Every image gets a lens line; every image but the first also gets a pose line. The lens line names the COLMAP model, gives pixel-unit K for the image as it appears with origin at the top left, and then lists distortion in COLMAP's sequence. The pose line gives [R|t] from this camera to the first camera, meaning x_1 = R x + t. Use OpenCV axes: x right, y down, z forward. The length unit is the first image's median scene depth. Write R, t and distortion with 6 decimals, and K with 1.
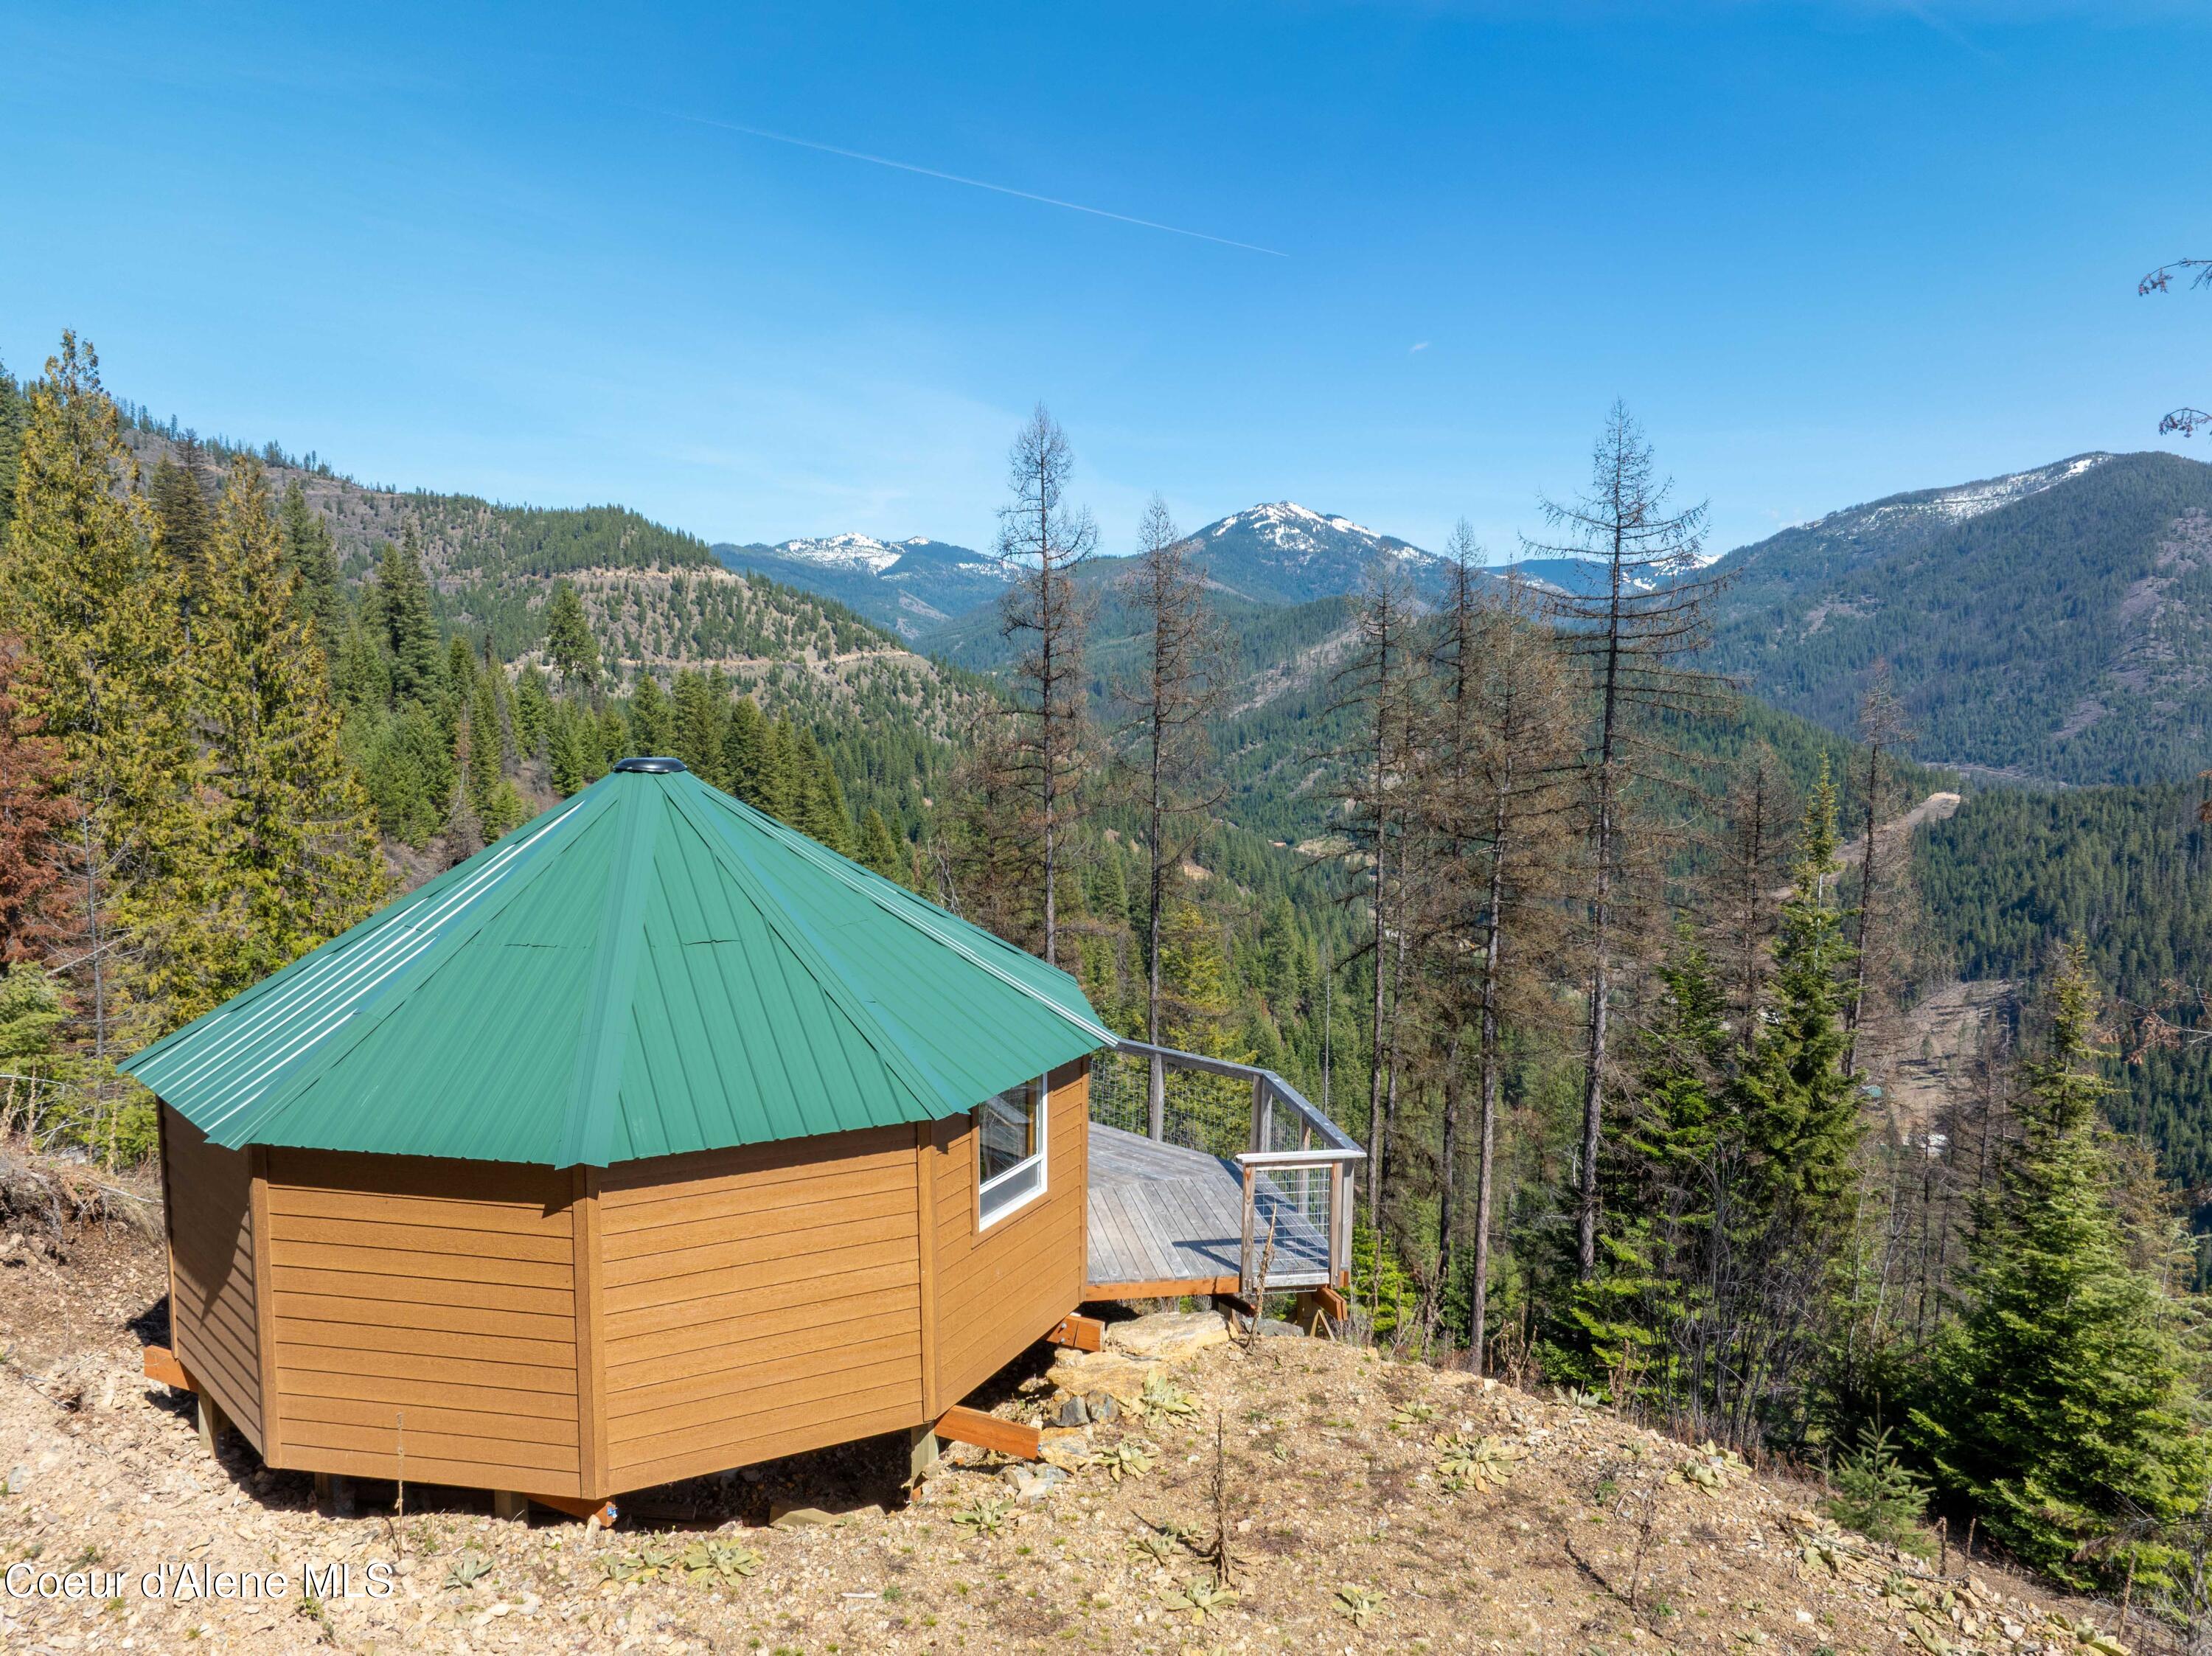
lens RADIAL K [[1554.9, 0, 1110.1], [0, 1554.9, 835.1], [0, 0, 1]] dist [-0.037941, 0.024396]
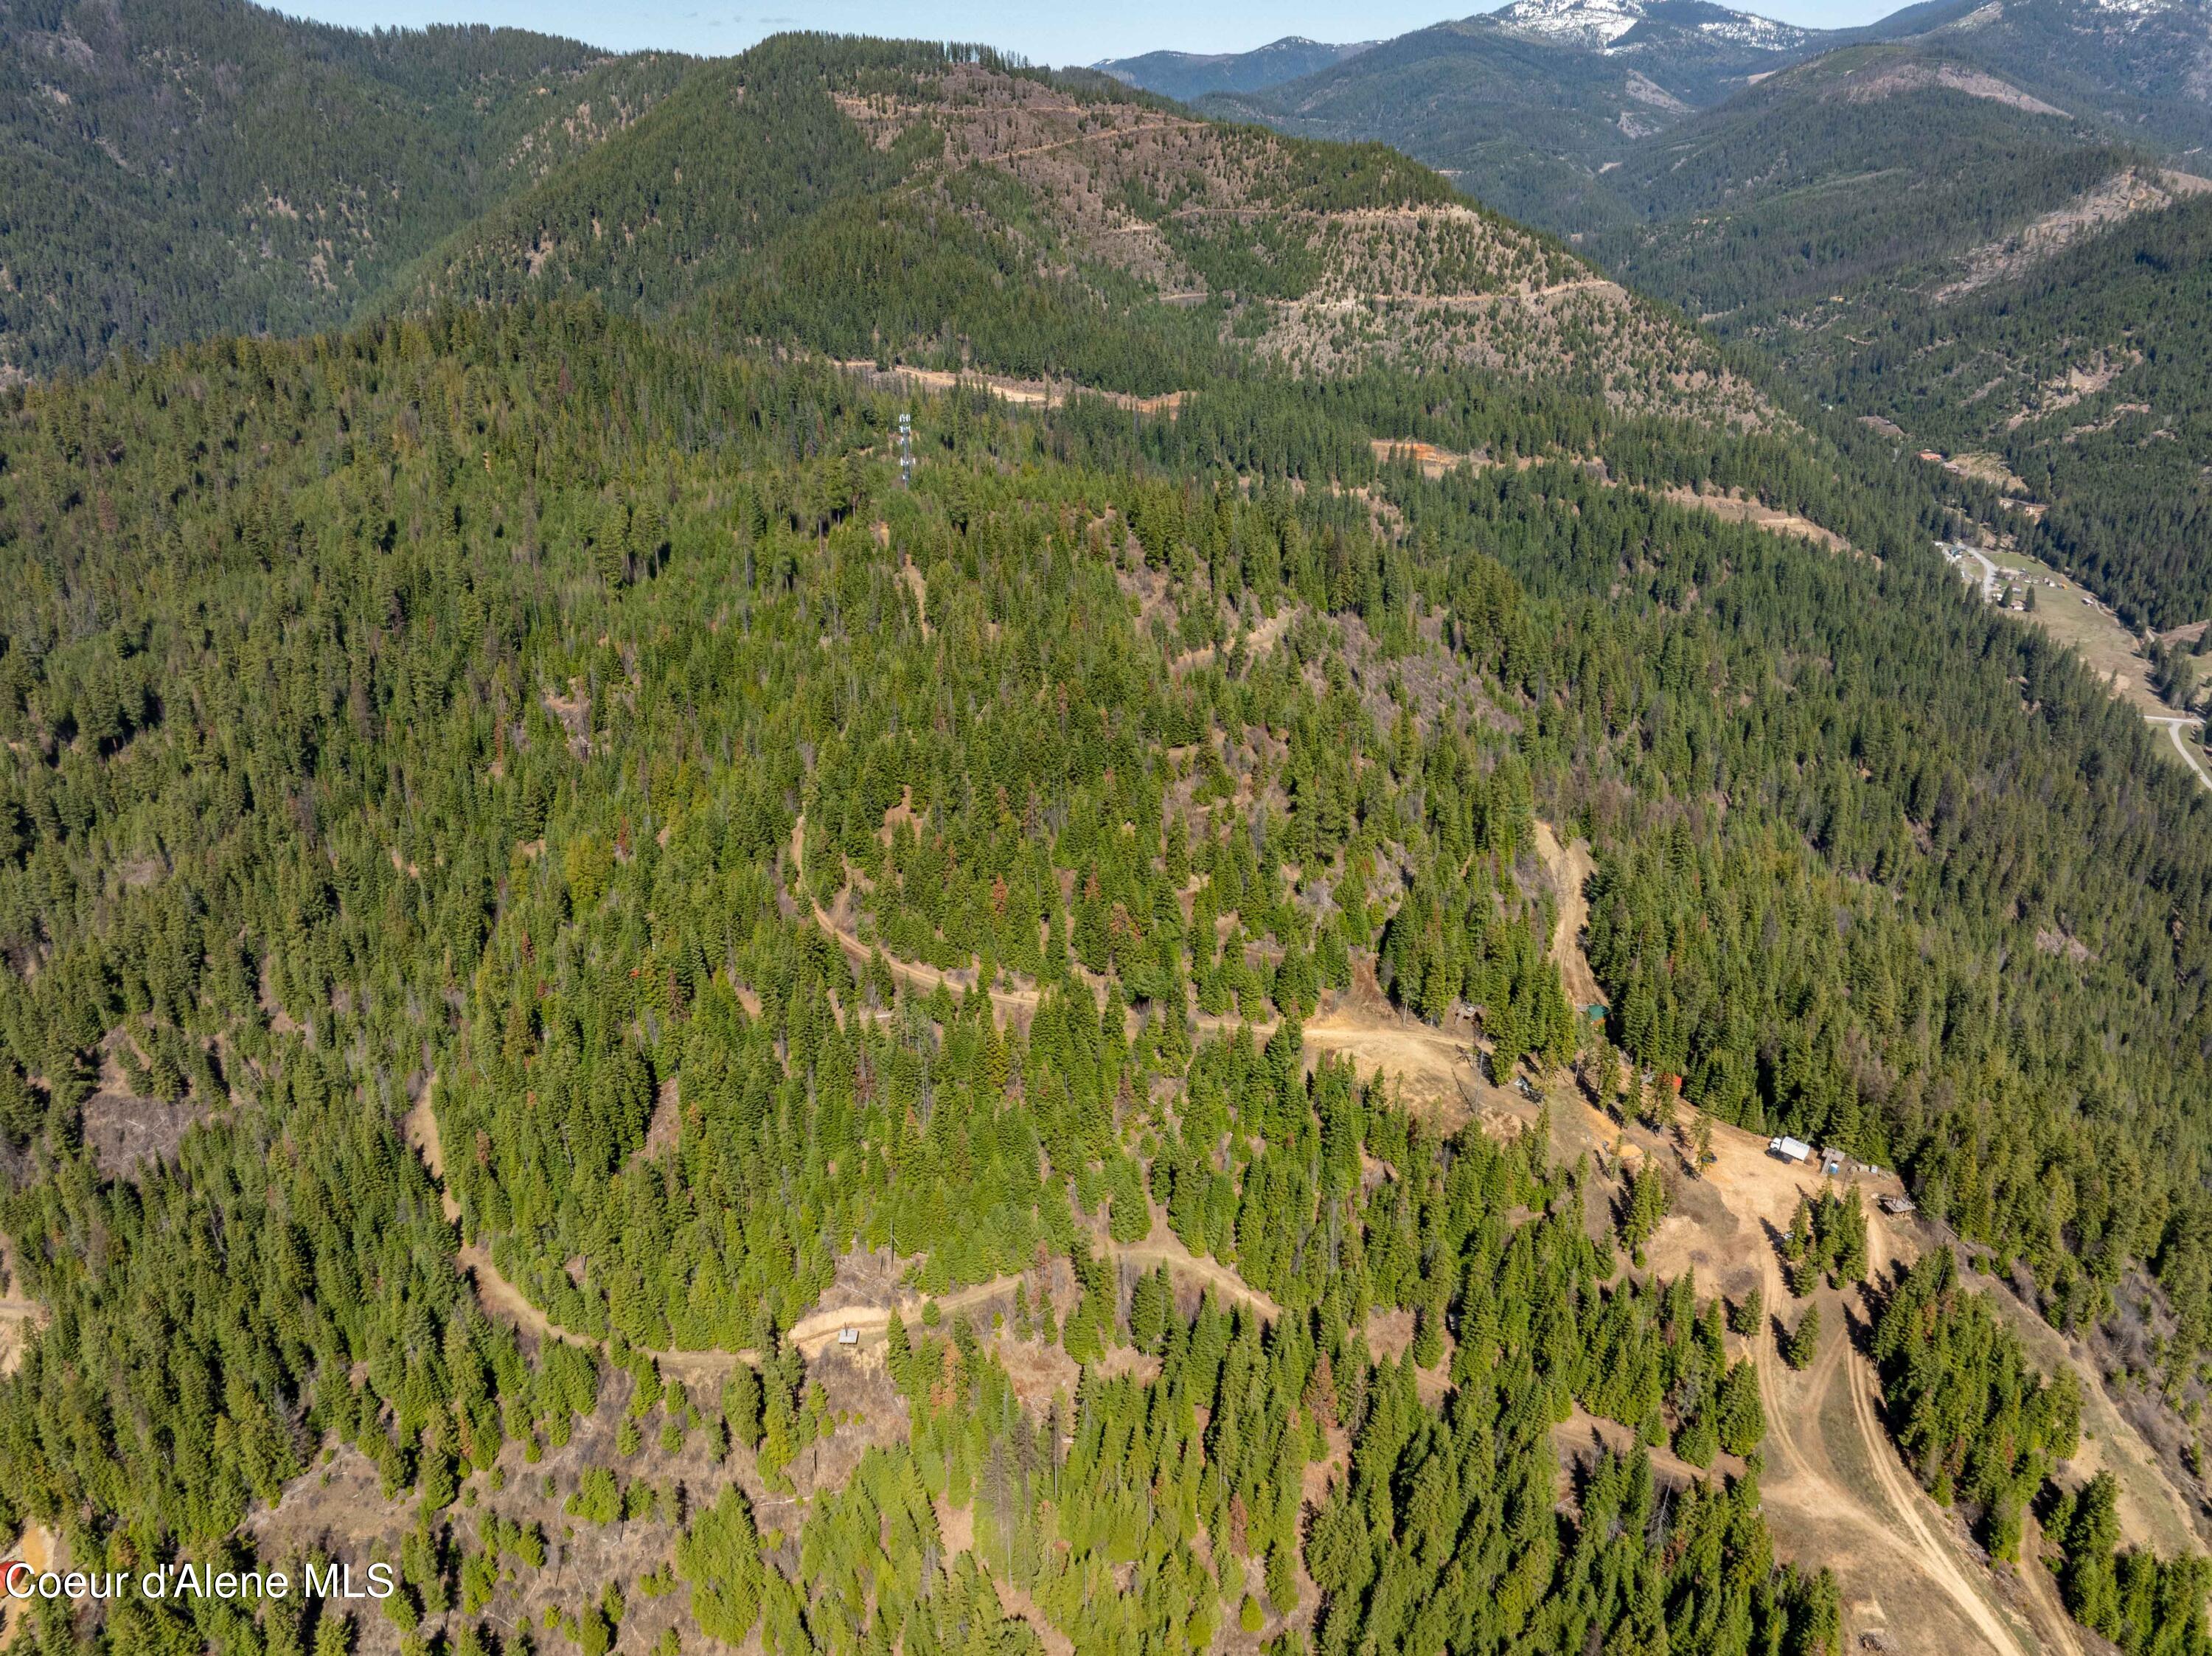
lens RADIAL K [[1554.9, 0, 1110.1], [0, 1554.9, 835.1], [0, 0, 1]] dist [-0.037941, 0.024396]
pose [[0.909864, 0.164710, -0.380813, 0.045656], [-0.031848, 0.942844, 0.331708, -0.102236], [0.413683, -0.289681, 0.863106, -0.318371]]
